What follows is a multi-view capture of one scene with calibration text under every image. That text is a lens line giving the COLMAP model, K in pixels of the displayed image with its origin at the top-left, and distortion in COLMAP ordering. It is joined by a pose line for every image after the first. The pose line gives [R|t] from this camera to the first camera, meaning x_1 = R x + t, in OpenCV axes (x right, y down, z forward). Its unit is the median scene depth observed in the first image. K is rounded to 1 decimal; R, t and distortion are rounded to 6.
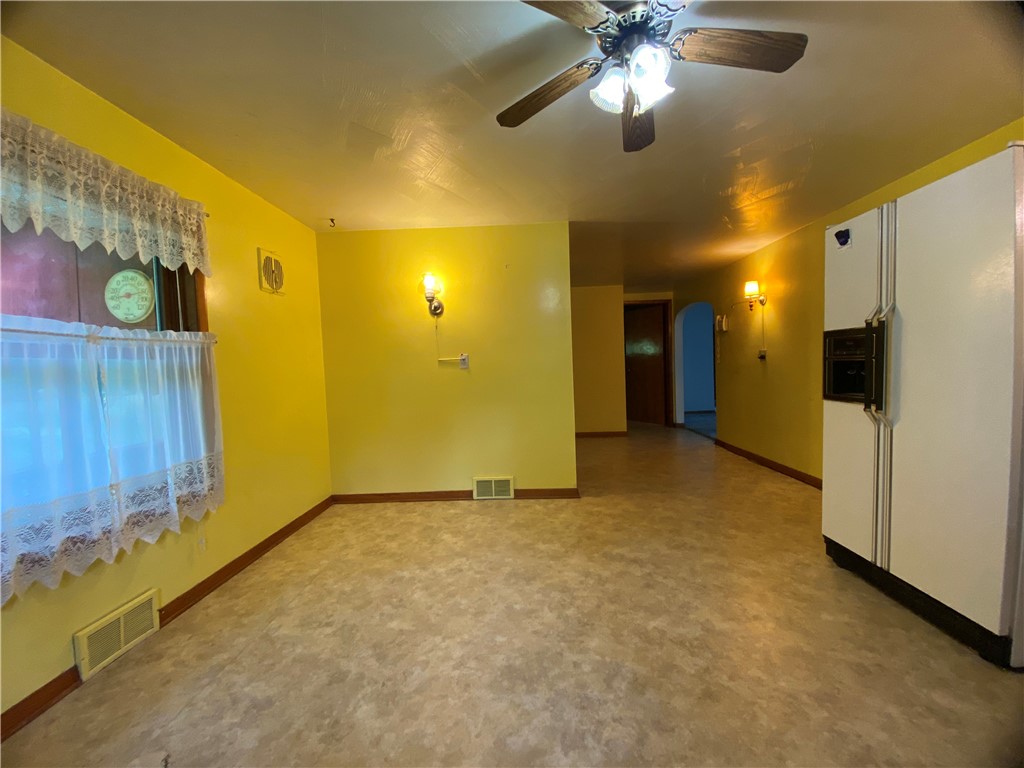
lens RADIAL K [[417.4, 0, 514.3], [0, 417.4, 387.2], [0, 0, 1]] dist [-0.001230, -0.000061]
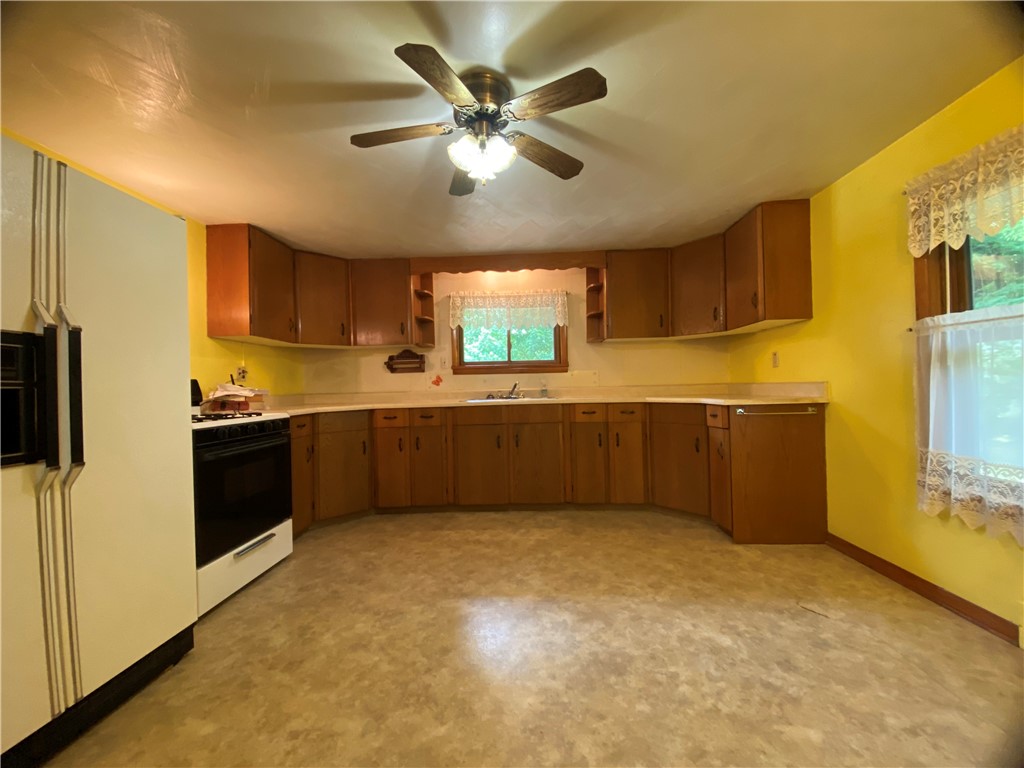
lens RADIAL K [[417.4, 0, 510.1], [0, 417.4, 383.8], [0, 0, 1]] dist [-0.001230, -0.000061]
pose [[-0.998216, 0.053692, 0.026104, 0.179594], [0.054797, 0.997544, 0.043636, -0.070120], [-0.023697, 0.044989, -0.998706, 1.892509]]
